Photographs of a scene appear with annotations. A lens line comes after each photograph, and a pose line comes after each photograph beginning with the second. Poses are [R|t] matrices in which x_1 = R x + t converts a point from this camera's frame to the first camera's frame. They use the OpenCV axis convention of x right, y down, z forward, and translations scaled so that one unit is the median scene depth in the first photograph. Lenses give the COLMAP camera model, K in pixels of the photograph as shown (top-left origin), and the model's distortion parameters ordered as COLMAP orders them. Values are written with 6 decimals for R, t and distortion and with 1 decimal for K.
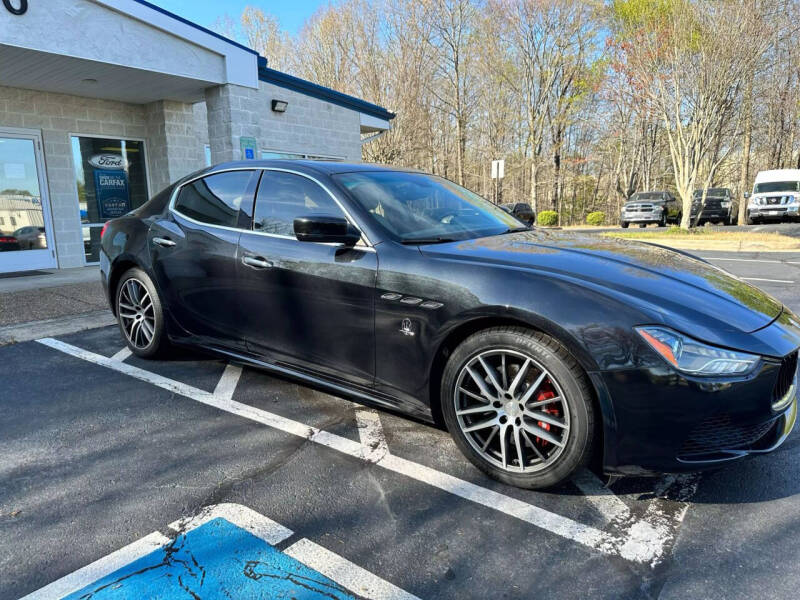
lens RADIAL K [[569.4, 0, 392.1], [0, 569.4, 300.6], [0, 0, 1]] dist [0.018594, -0.031384]
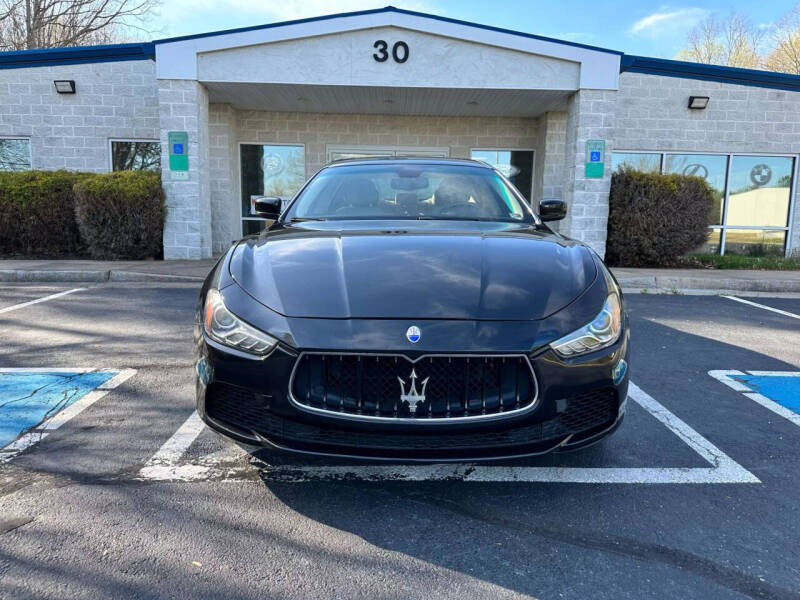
lens RADIAL K [[569.4, 0, 394.0], [0, 569.4, 297.8], [0, 0, 1]] dist [0.018594, -0.031384]
pose [[0.617900, 0.136797, -0.774265, 0.776025], [-0.155860, 0.986517, 0.049913, -0.023911], [0.770654, 0.089835, 0.630890, 0.294905]]
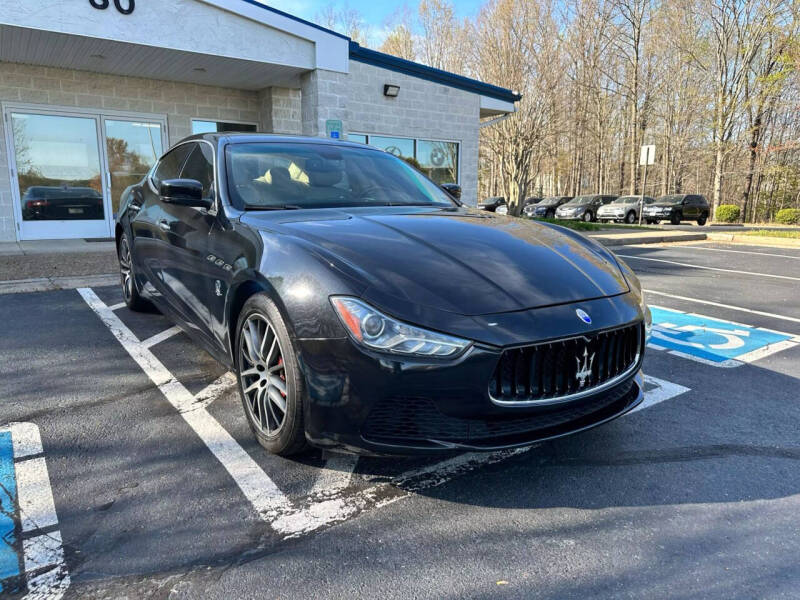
lens RADIAL K [[569.4, 0, 392.3], [0, 569.4, 300.5], [0, 0, 1]] dist [0.018594, -0.031384]
pose [[0.955241, 0.079995, -0.284808, 0.409040], [-0.074141, 0.996757, 0.031295, 0.007864], [0.286388, -0.008778, 0.958074, 0.056480]]
